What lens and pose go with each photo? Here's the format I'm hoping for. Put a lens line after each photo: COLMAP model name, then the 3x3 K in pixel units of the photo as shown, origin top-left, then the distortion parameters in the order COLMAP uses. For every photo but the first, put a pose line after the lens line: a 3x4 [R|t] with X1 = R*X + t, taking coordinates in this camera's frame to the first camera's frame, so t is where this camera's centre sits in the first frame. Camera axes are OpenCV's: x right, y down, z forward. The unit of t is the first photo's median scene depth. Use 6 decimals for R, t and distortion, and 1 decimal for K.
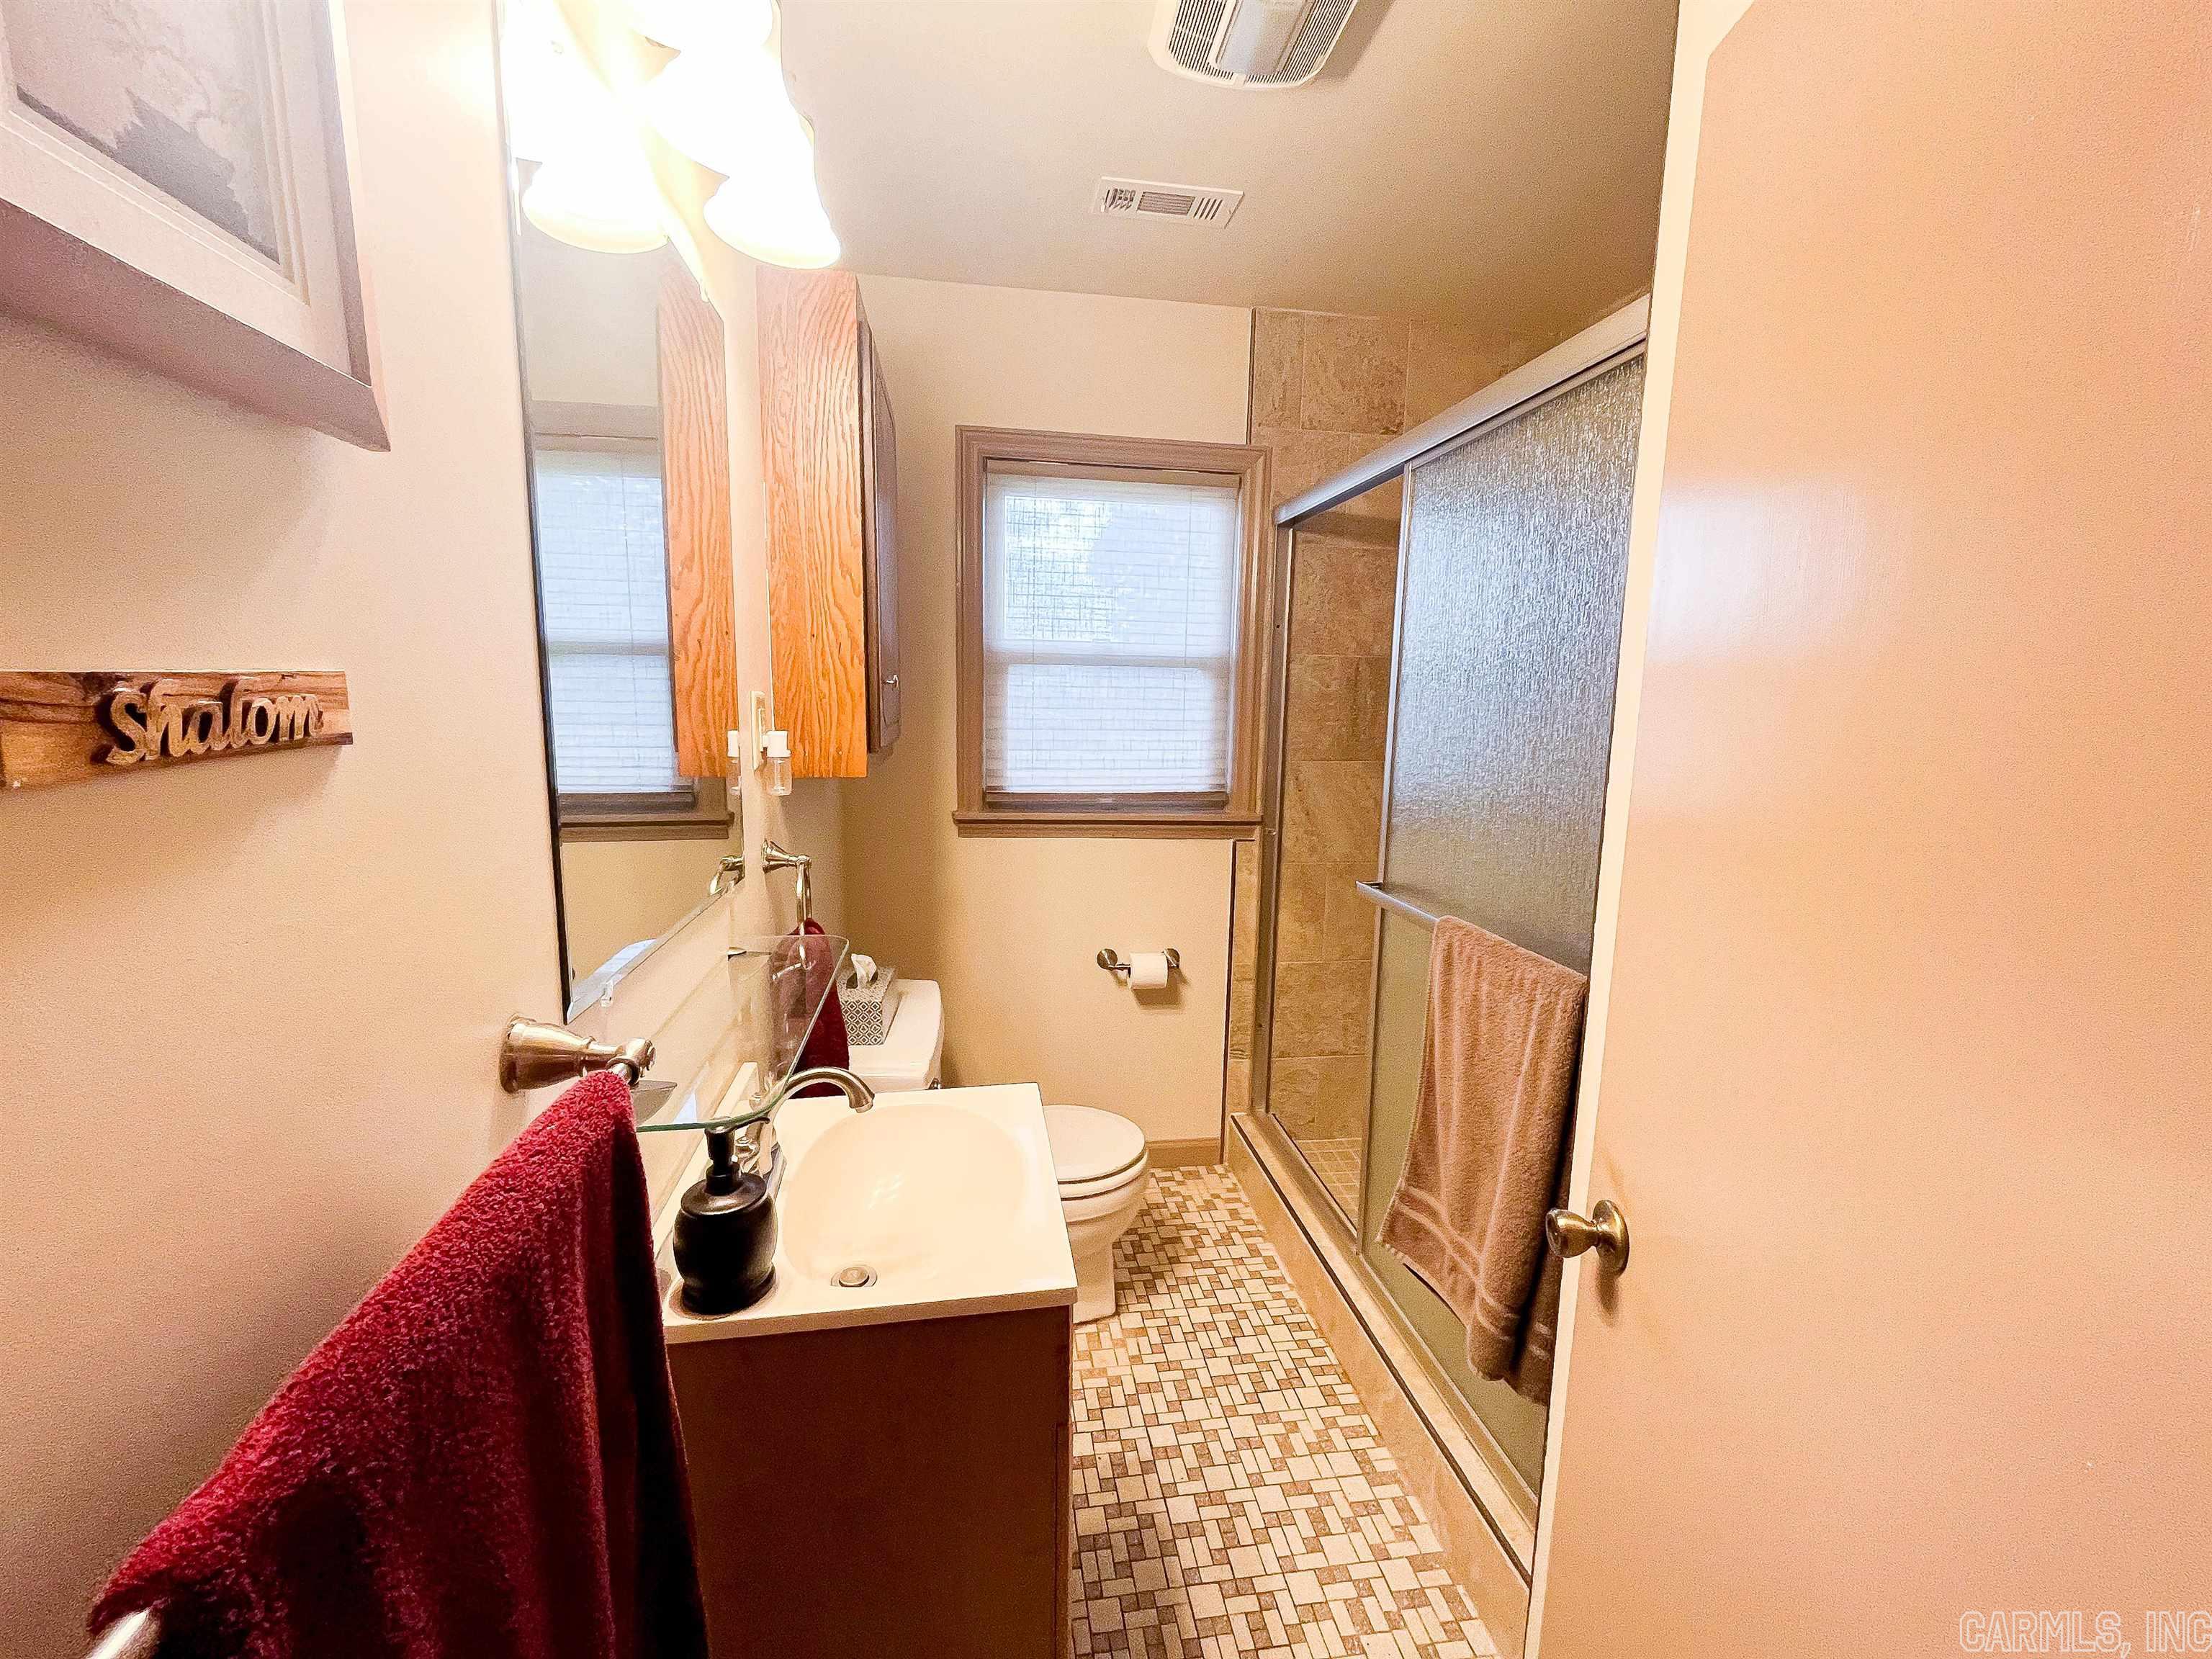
lens RADIAL K [[895.2, 0, 1100.1], [0, 895.2, 830.4], [0, 0, 1]] dist [-0.002981, -0.001339]
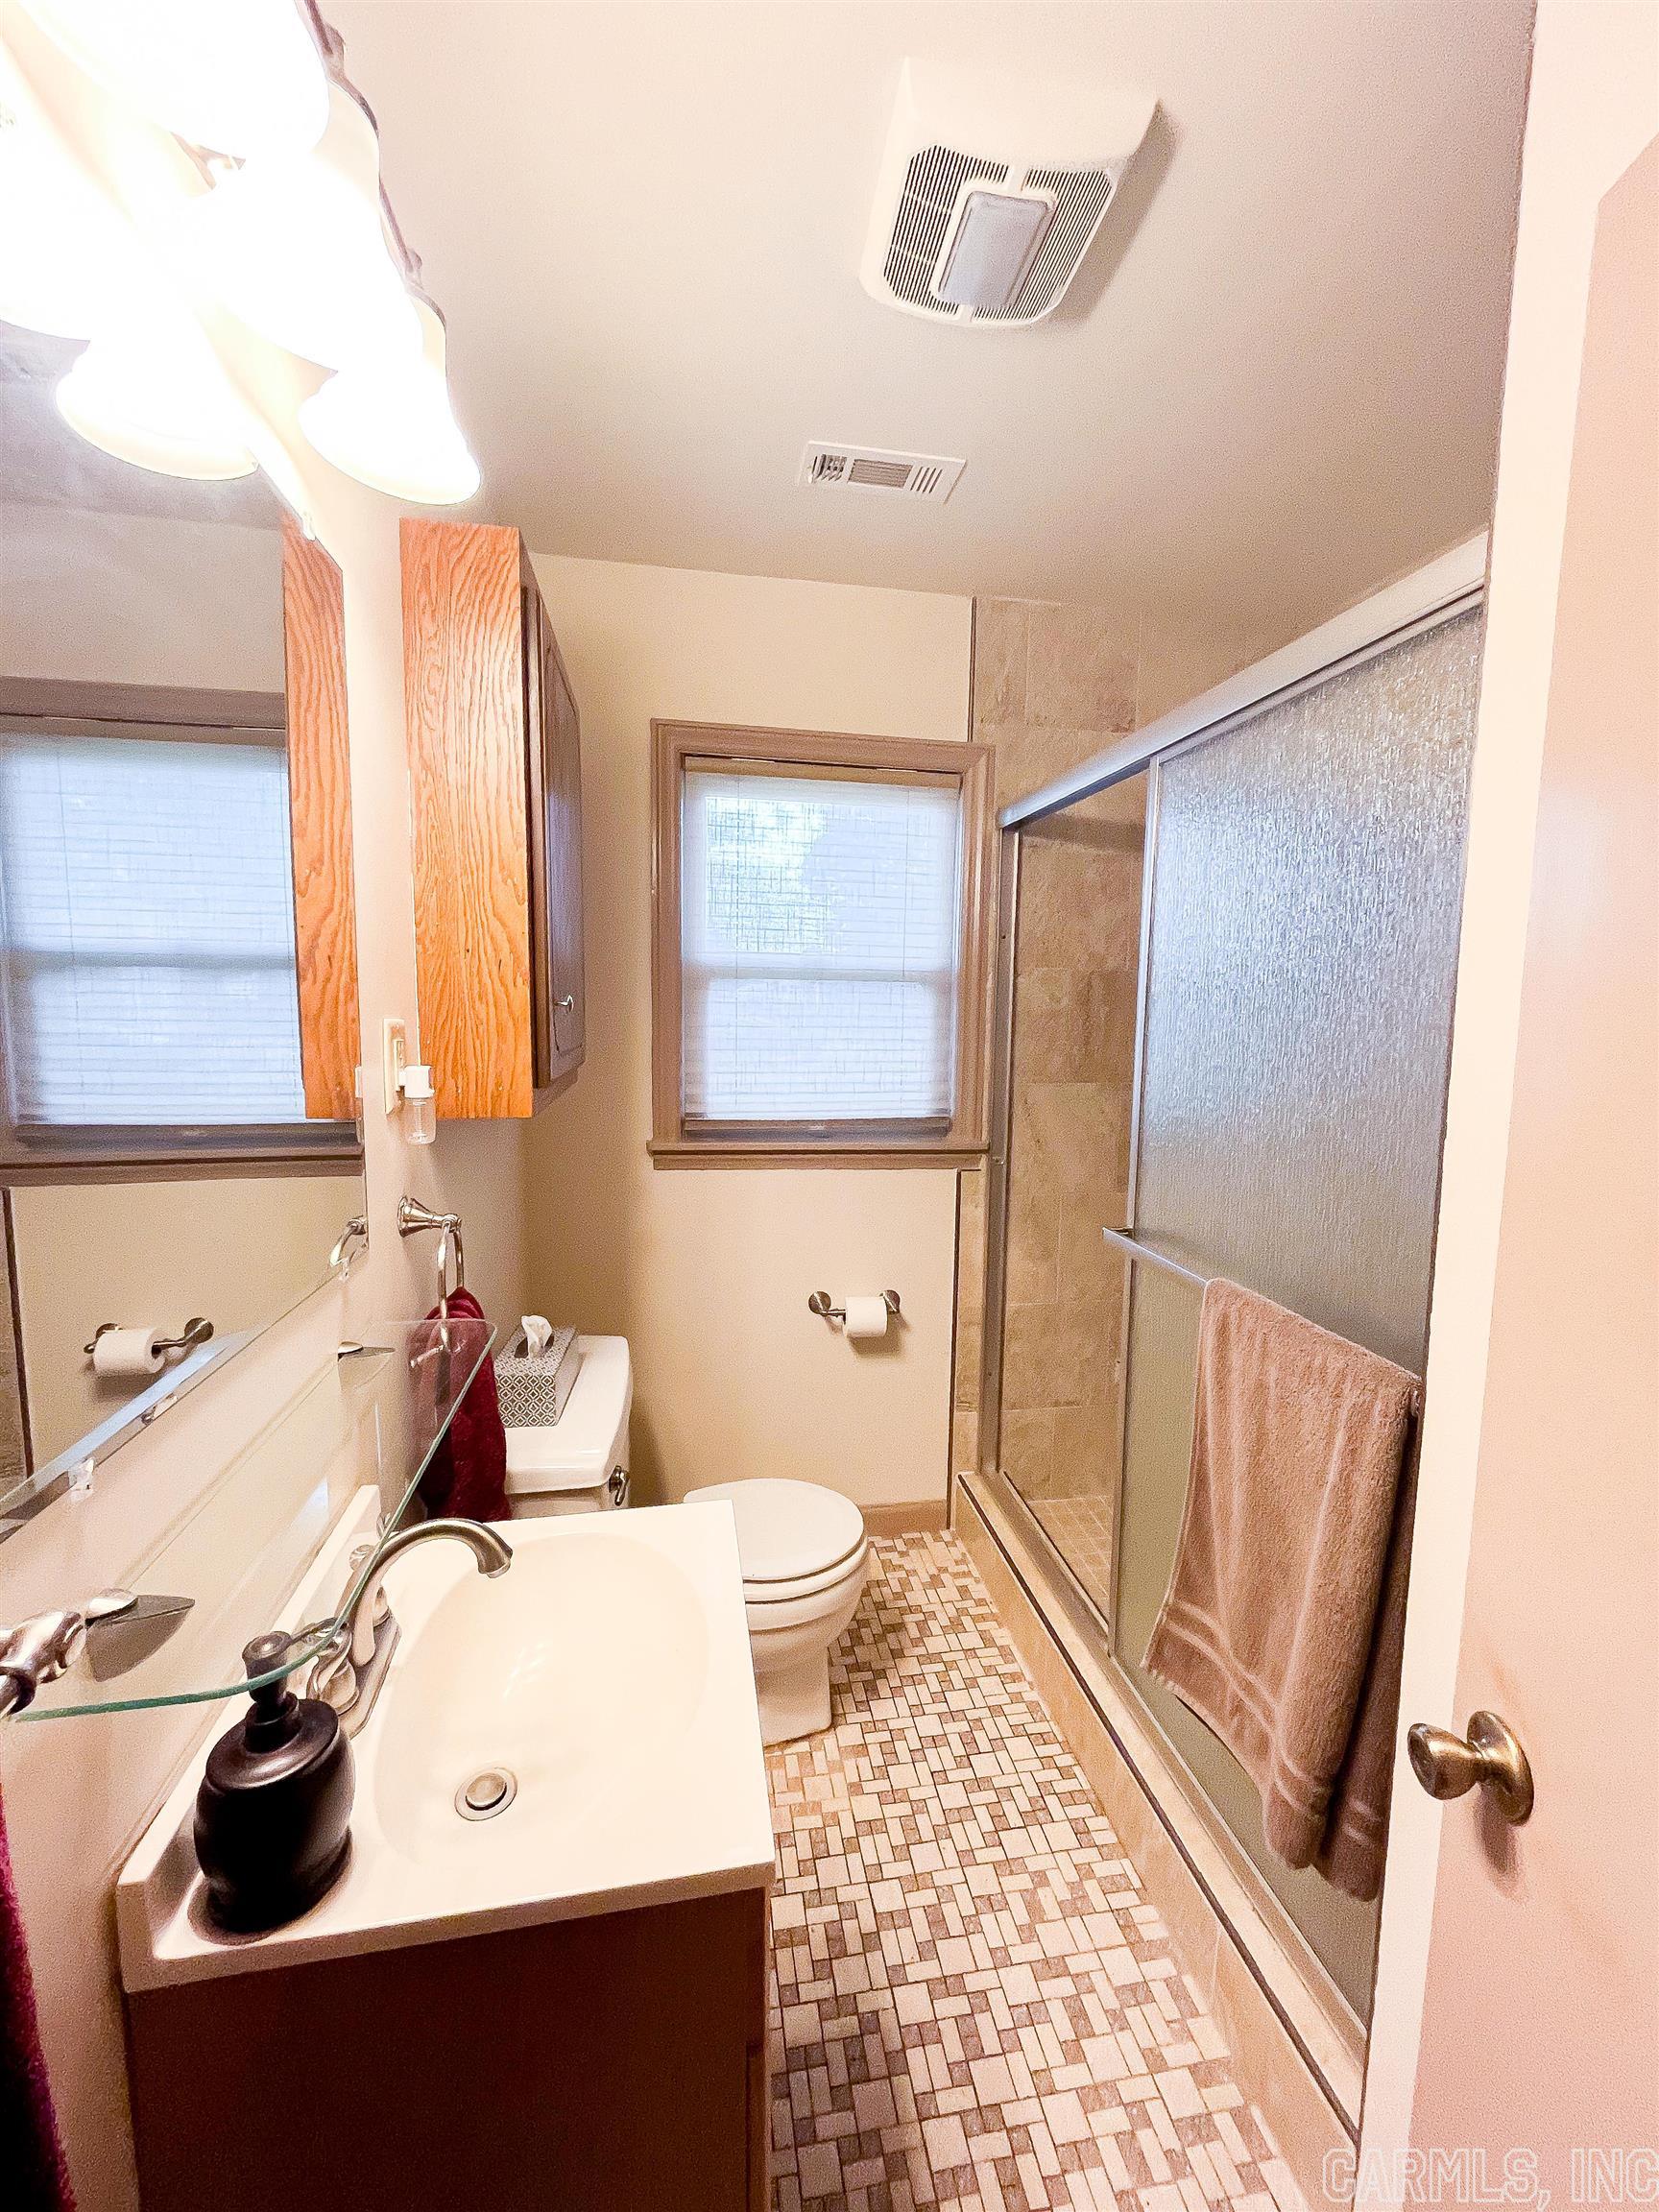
lens RADIAL K [[895.2, 0, 835.9], [0, 895.2, 1101.2], [0, 0, 1]] dist [-0.002981, -0.001339]
pose [[0.999679, -0.004891, 0.024847, 0.004777], [0.005873, 0.999199, -0.039595, -0.039968], [-0.024634, 0.039728, 0.998907, 0.152627]]
